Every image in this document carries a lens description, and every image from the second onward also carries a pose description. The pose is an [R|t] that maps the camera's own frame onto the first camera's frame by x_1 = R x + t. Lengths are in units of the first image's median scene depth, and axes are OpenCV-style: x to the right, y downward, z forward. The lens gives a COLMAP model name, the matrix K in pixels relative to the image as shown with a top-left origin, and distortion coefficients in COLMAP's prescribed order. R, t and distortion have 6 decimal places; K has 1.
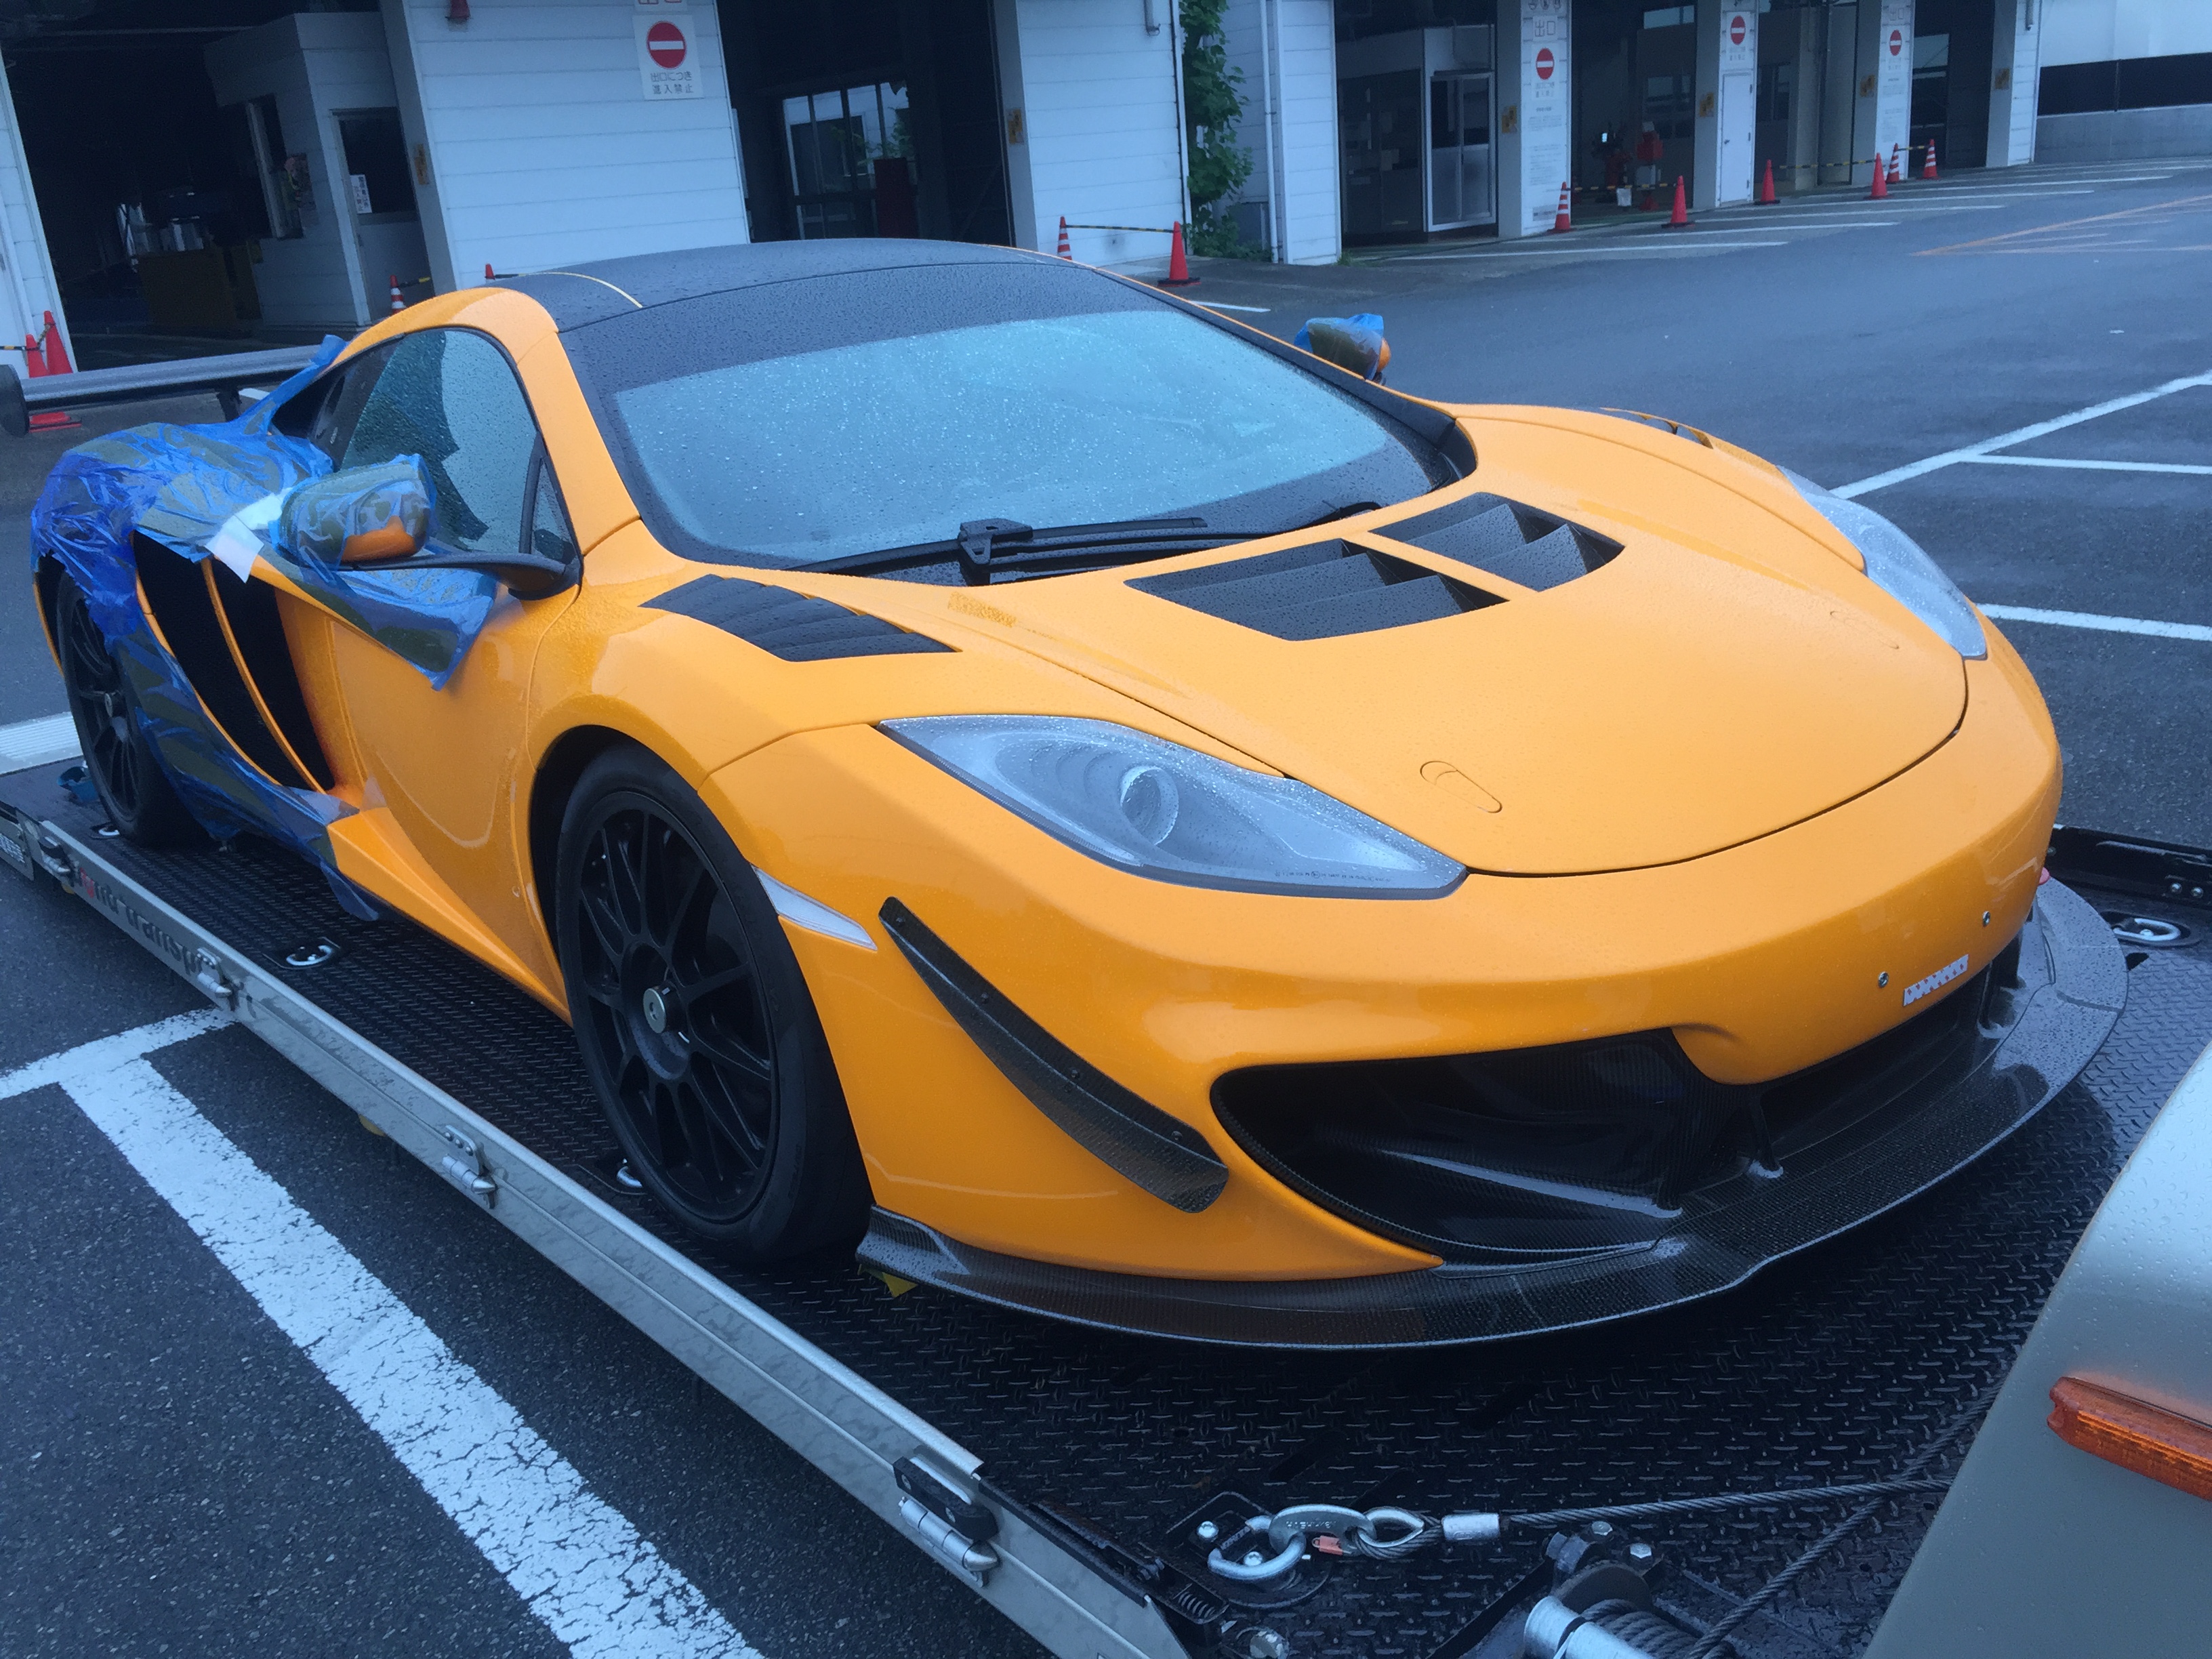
lens RADIAL K [[1886.0, 0, 1106.0], [0, 1886.0, 829.5], [0, 0, 1]] dist [0.096084, -0.148956]
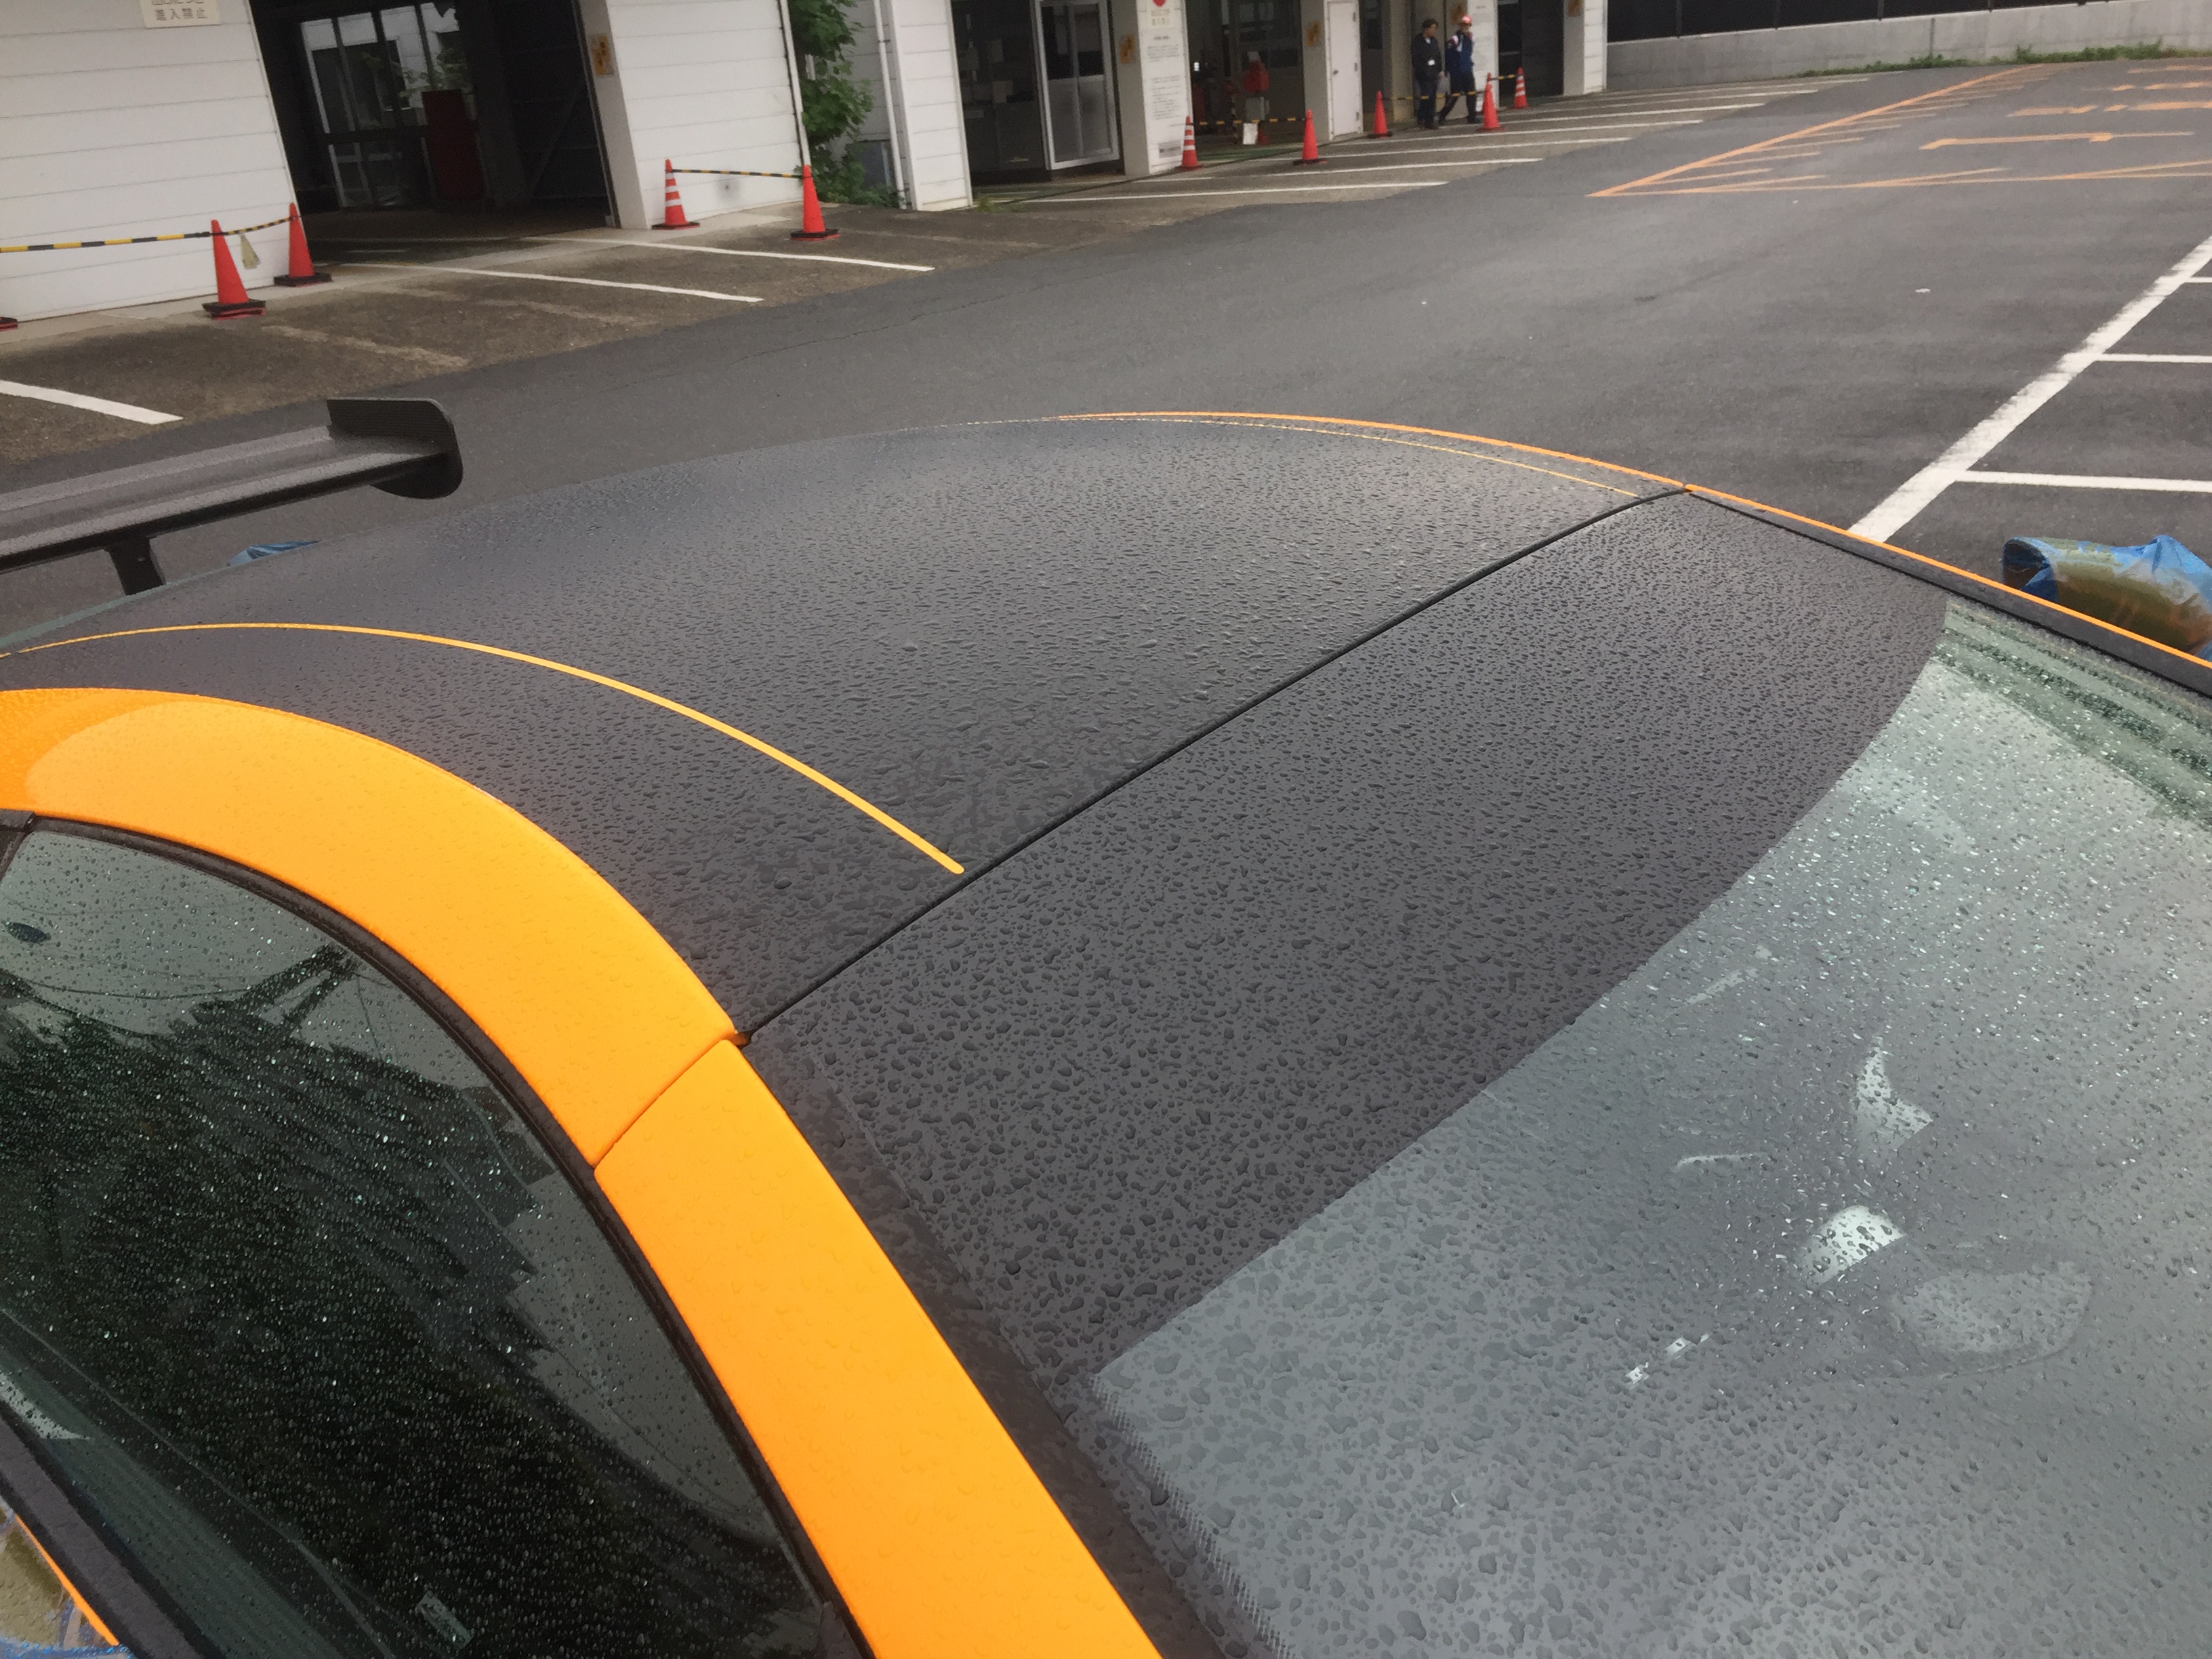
lens RADIAL K [[1825.6, 0, 1106.0], [0, 1825.6, 829.5], [0, 0, 1]] dist [0.091008, -0.120958]
pose [[0.970329, -0.095219, 0.222250, -0.040095], [0.084434, 0.994766, 0.057554, -0.040235], [-0.226567, -0.037081, 0.973289, 0.095598]]
